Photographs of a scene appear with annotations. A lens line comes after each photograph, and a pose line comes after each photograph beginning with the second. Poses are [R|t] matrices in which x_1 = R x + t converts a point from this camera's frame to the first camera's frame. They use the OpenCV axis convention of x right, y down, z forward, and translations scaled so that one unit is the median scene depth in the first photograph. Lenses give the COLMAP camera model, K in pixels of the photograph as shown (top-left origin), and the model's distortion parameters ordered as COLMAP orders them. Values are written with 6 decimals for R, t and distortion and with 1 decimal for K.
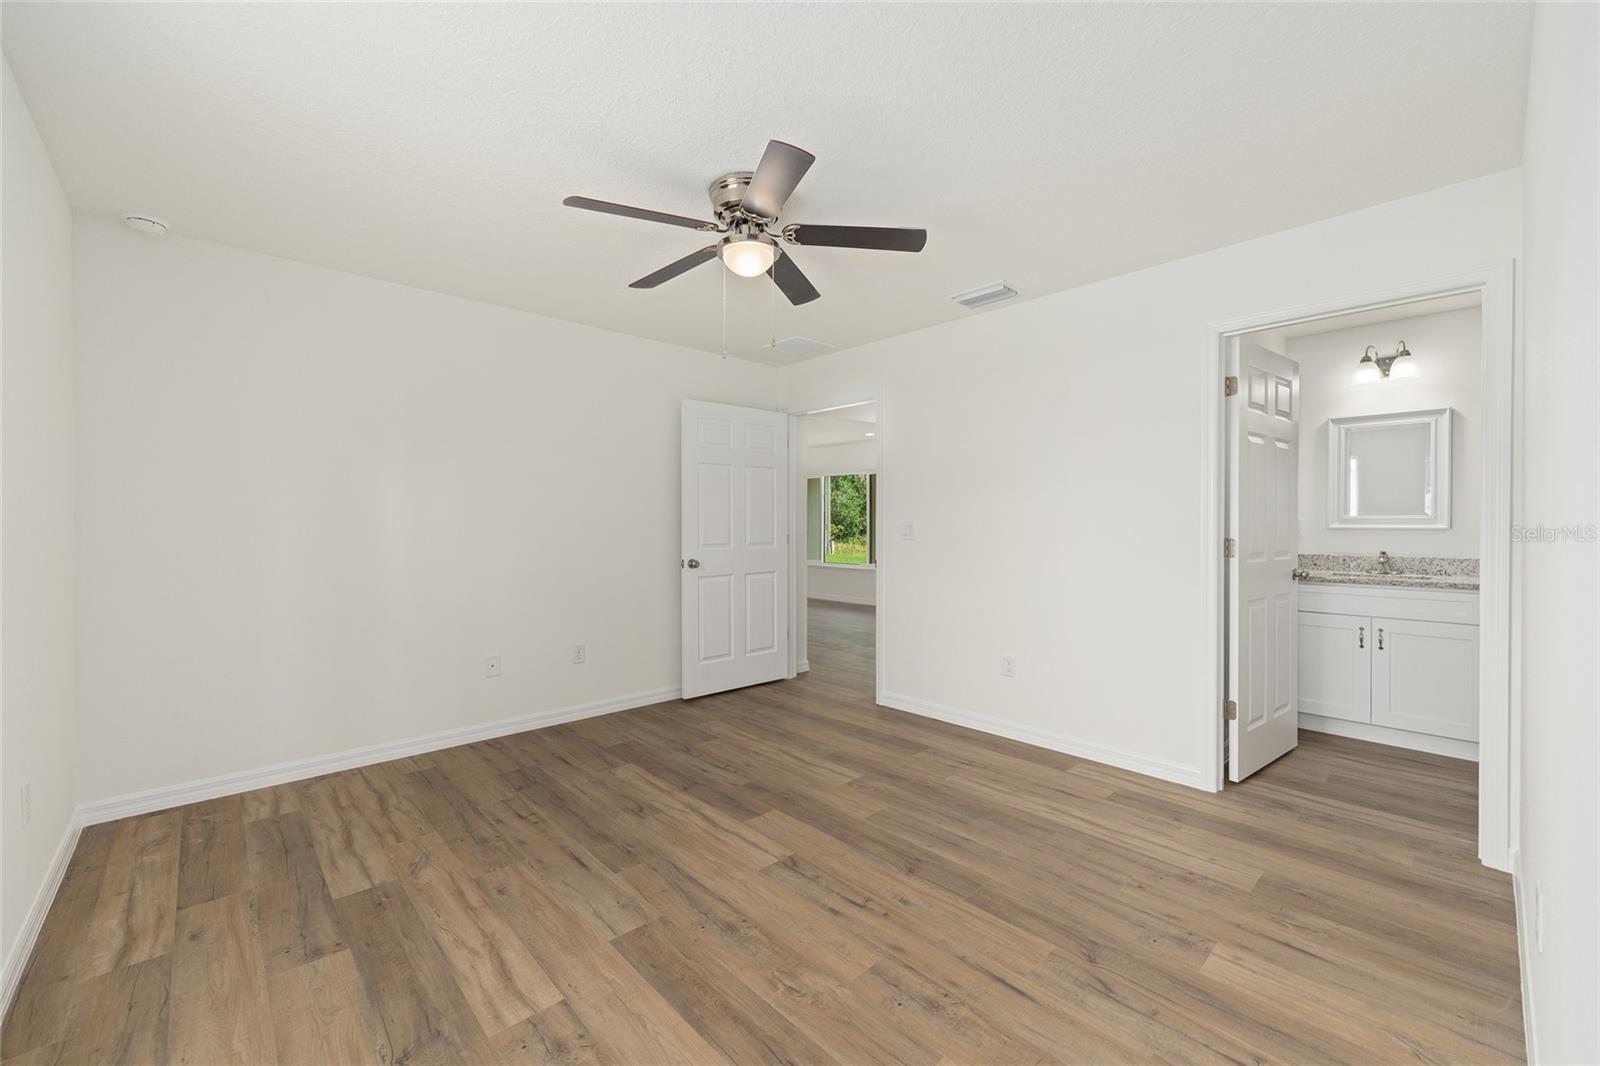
lens RADIAL K [[642.1, 0, 803.3], [0, 642.1, 528.9], [0, 0, 1]] dist [-0.002495, 0.000737]
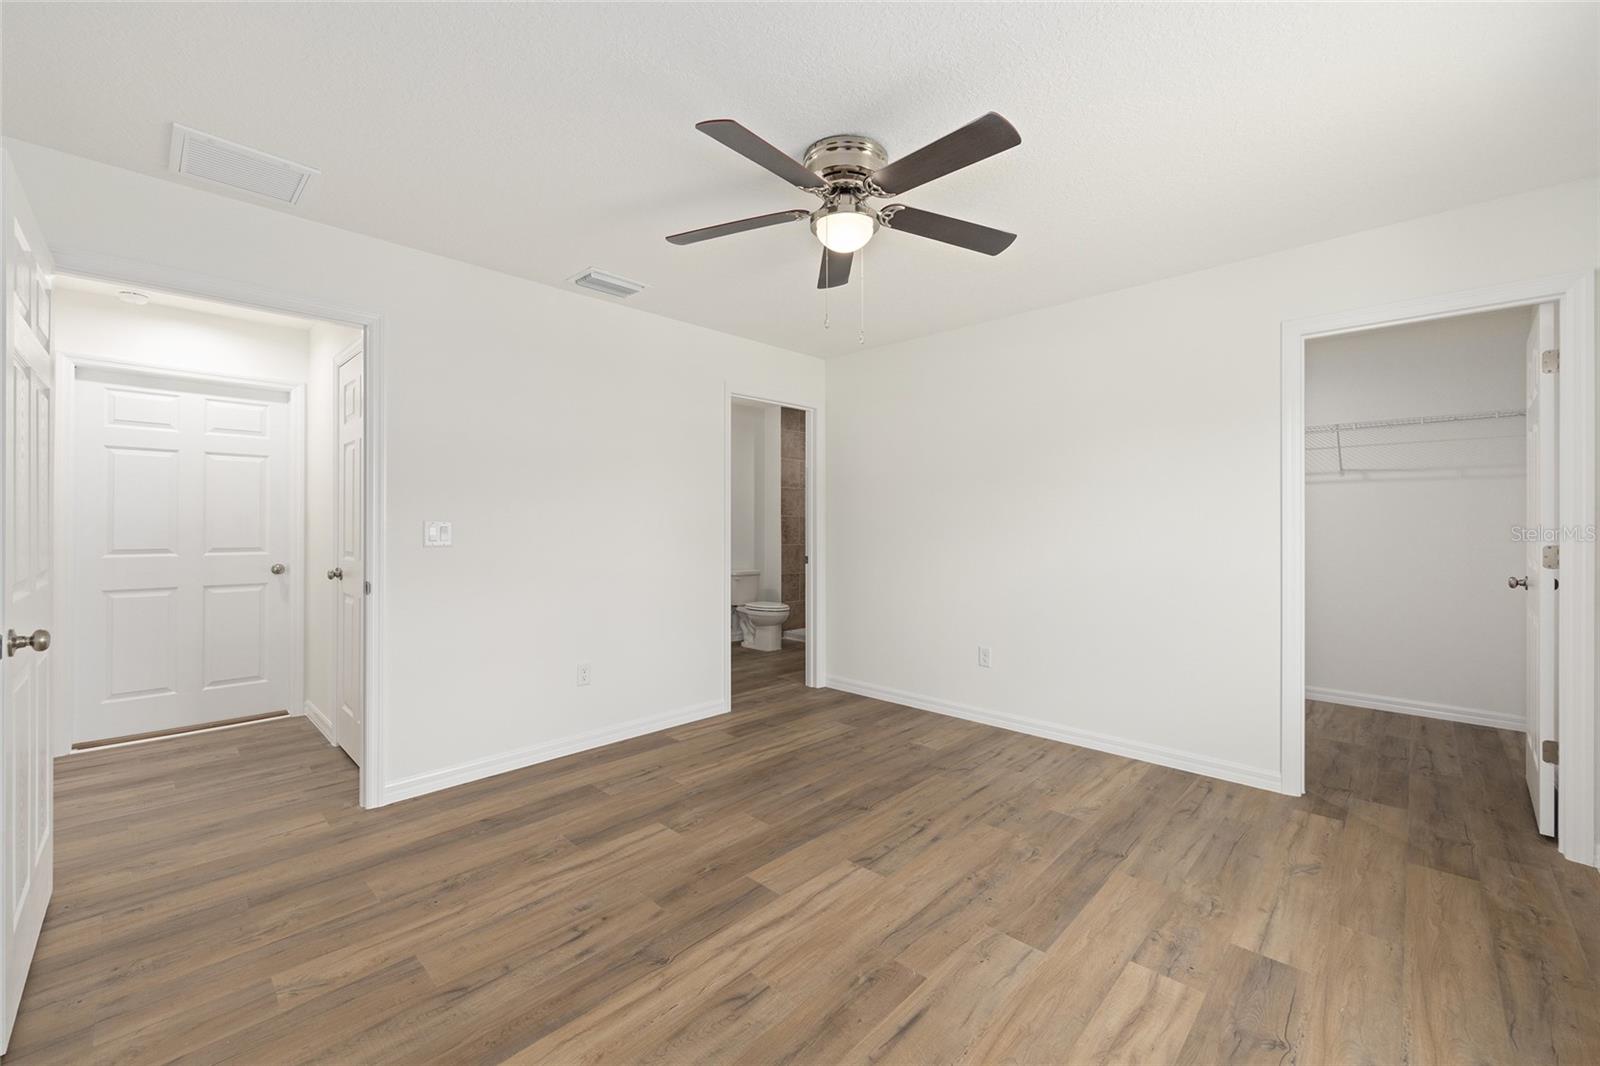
lens RADIAL K [[642.1, 0, 803.3], [0, 642.1, 528.9], [0, 0, 1]] dist [-0.002495, 0.000737]
pose [[-0.055030, -0.005965, 0.998467, -0.913840], [0.007211, 0.999954, 0.006371, -0.007889], [-0.998459, 0.007550, -0.054984, 1.031472]]
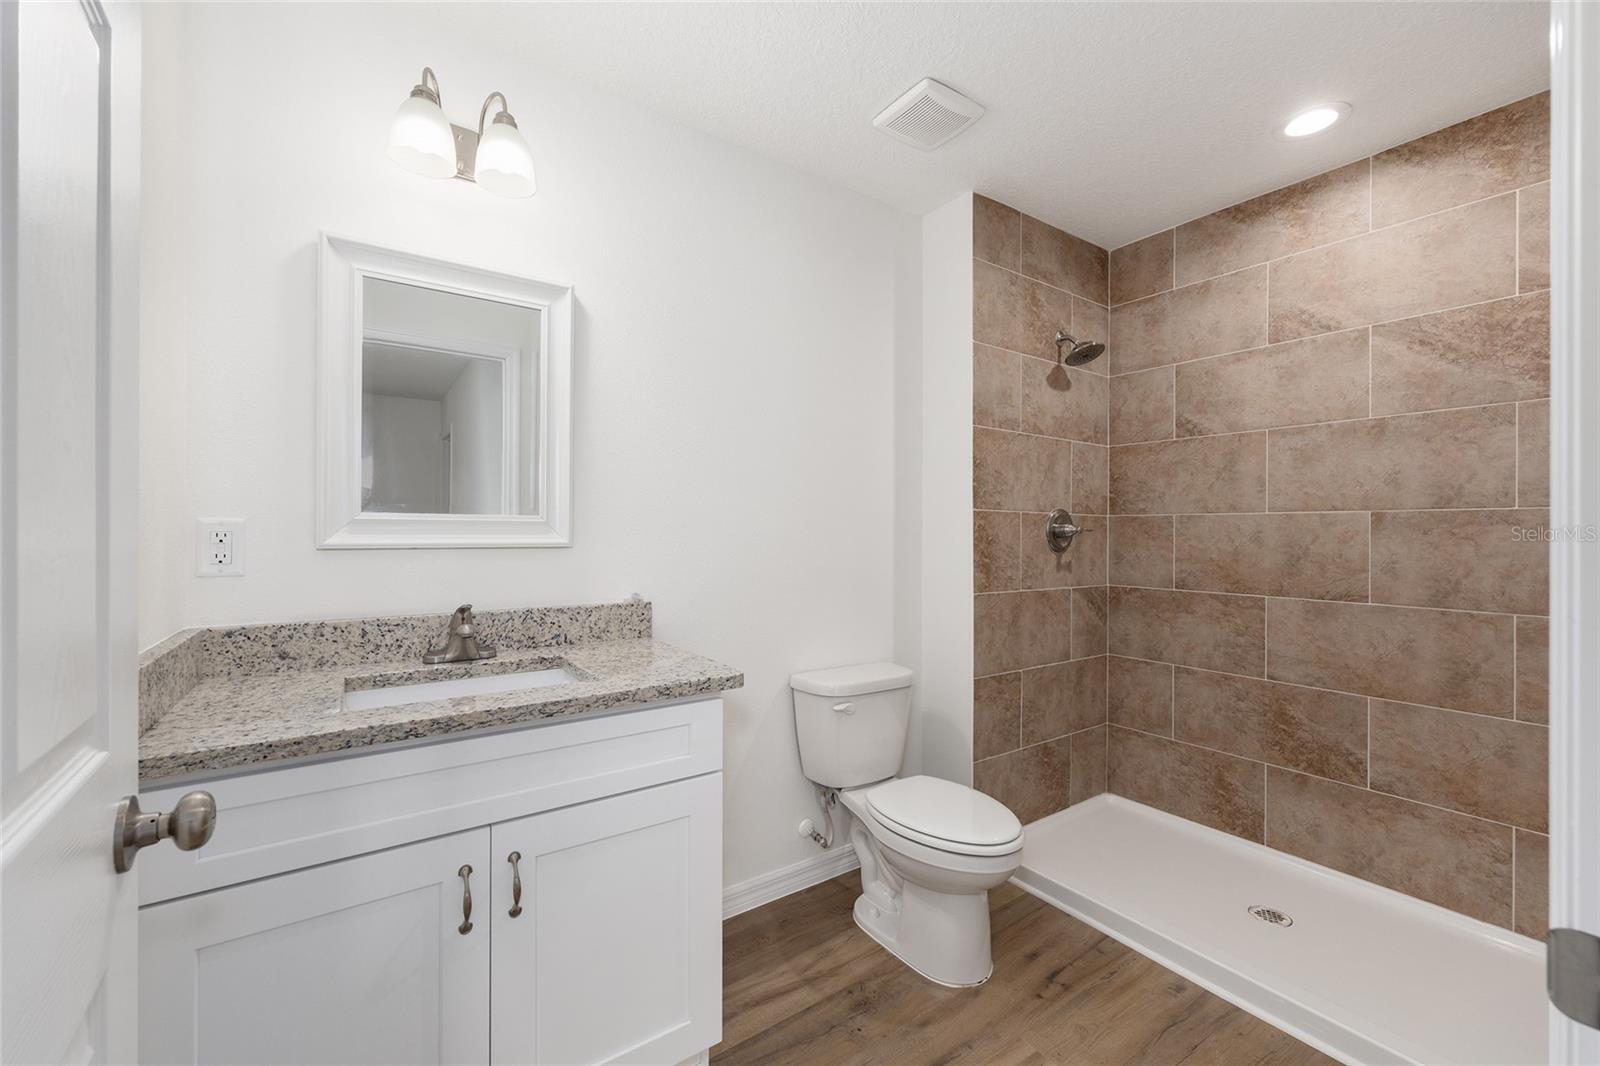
lens RADIAL K [[649.6, 0, 800.0], [0, 649.6, 533.0], [0, 0, 1]] dist [0.000598, 0.000060]
pose [[0.144780, 0.004483, 0.989454, 0.797679], [0.004205, 0.999978, -0.005146, -0.007779], [-0.989455, 0.004905, 0.144758, 1.086535]]
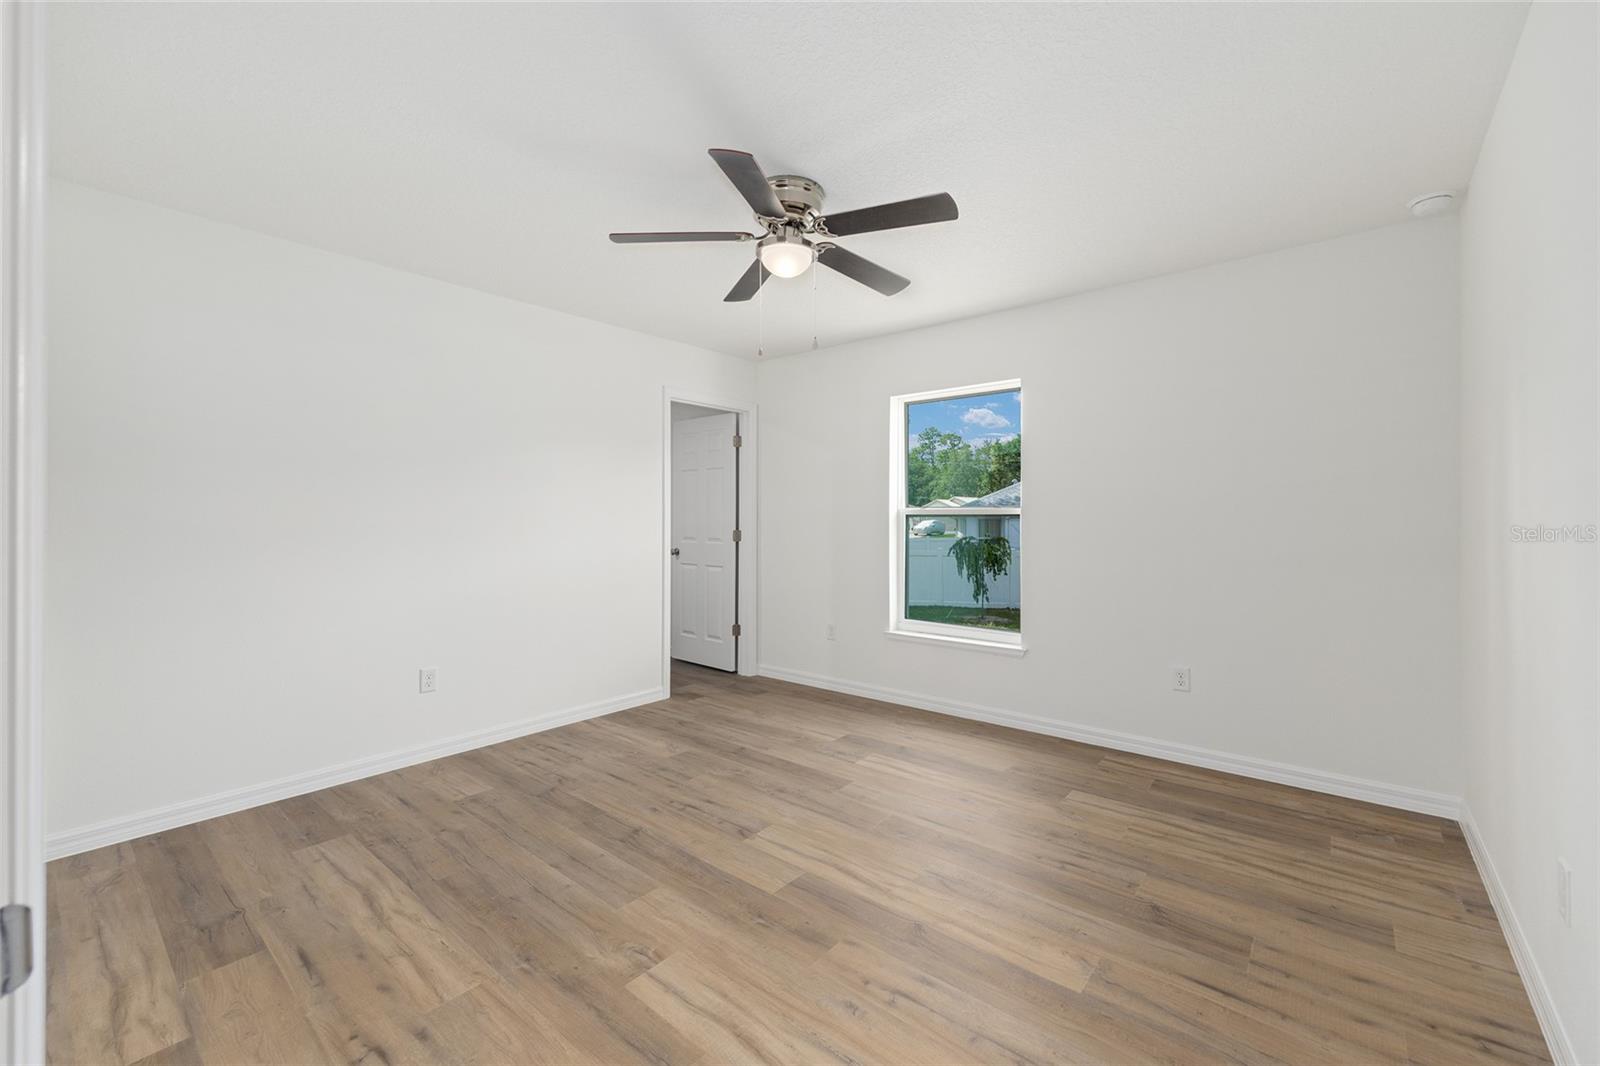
lens RADIAL K [[649.6, 0, 800.0], [0, 649.6, 533.0], [0, 0, 1]] dist [0.000598, 0.000060]
pose [[-0.992873, 0.005368, -0.119054, 0.014009], [0.002299, 0.999662, 0.025897, -0.012313], [0.119153, 0.025439, -0.992550, 1.873257]]
